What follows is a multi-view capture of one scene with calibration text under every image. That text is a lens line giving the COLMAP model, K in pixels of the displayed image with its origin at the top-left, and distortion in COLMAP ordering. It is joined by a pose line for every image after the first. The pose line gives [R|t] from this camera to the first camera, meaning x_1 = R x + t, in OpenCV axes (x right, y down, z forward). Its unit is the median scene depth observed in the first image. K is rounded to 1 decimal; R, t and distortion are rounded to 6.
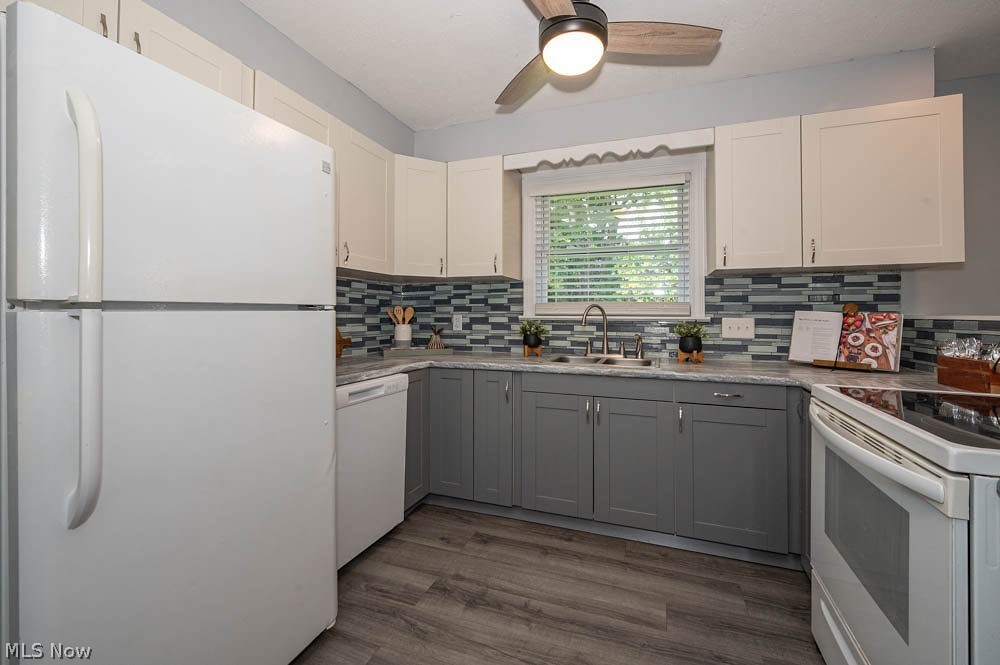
lens RADIAL K [[404.3, 0, 518.1], [0, 404.3, 307.6], [0, 0, 1]] dist [0.000757, 0.000049]
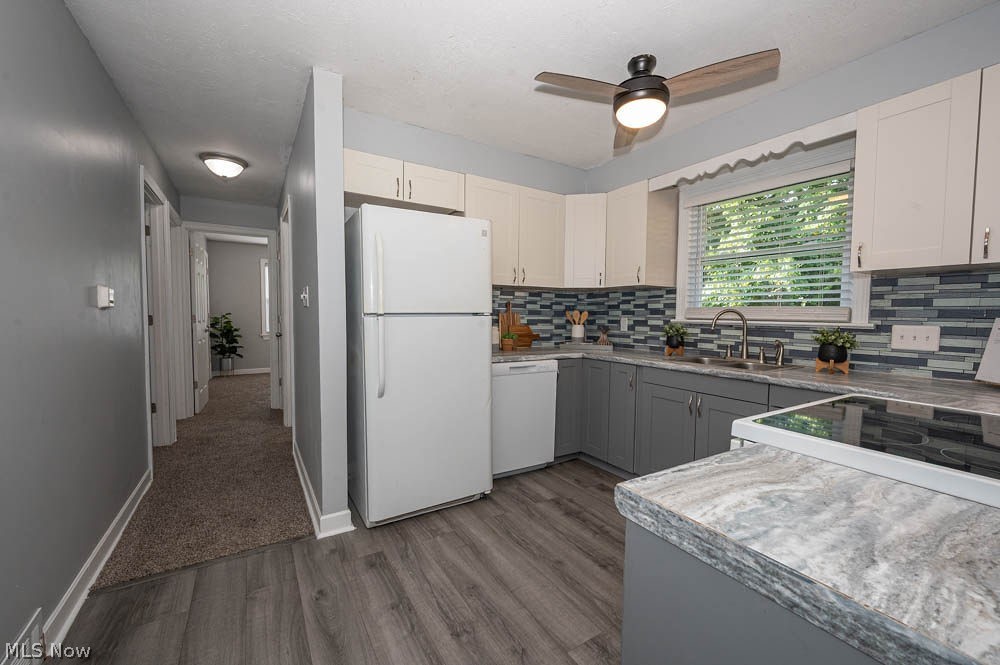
lens RADIAL K [[414.5, 0, 511.9], [0, 414.5, 332.0], [0, 0, 1]] dist [-0.001167, -0.000133]
pose [[0.781609, 0.031855, -0.622955, 0.425659], [0.005085, 0.998337, 0.057430, -0.014622], [0.623748, -0.048055, 0.780147, -0.184852]]
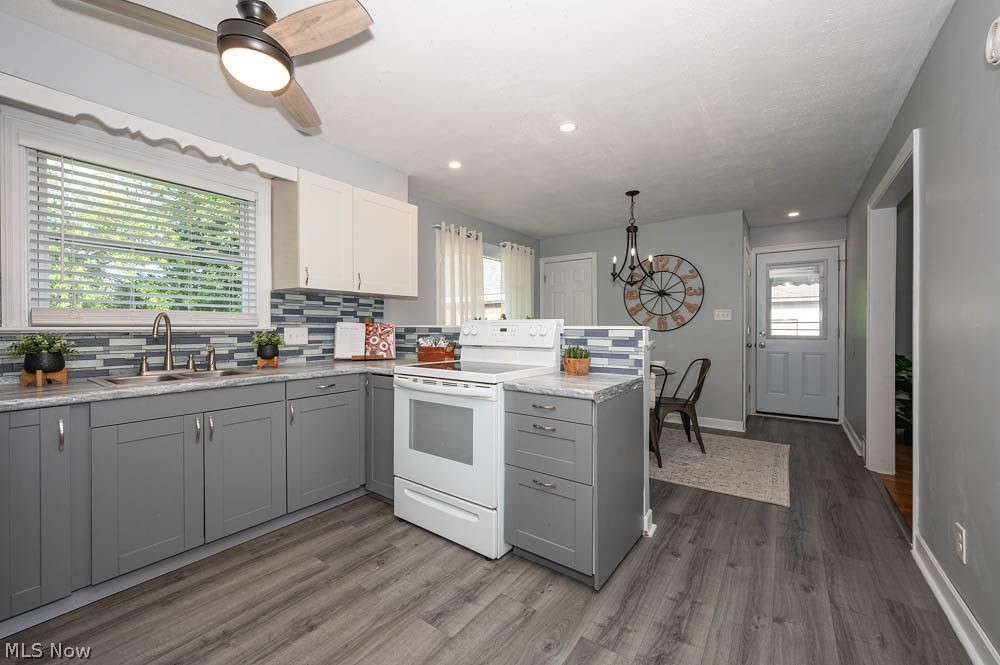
lens RADIAL K [[397.9, 0, 502.7], [0, 397.9, 327.7], [0, 0, 1]] dist [0.000737, -0.000037]
pose [[0.284306, -0.006729, 0.958710, -0.421472], [-0.013724, 0.999844, 0.011087, 0.003997], [-0.958635, -0.016309, 0.284170, 0.070289]]
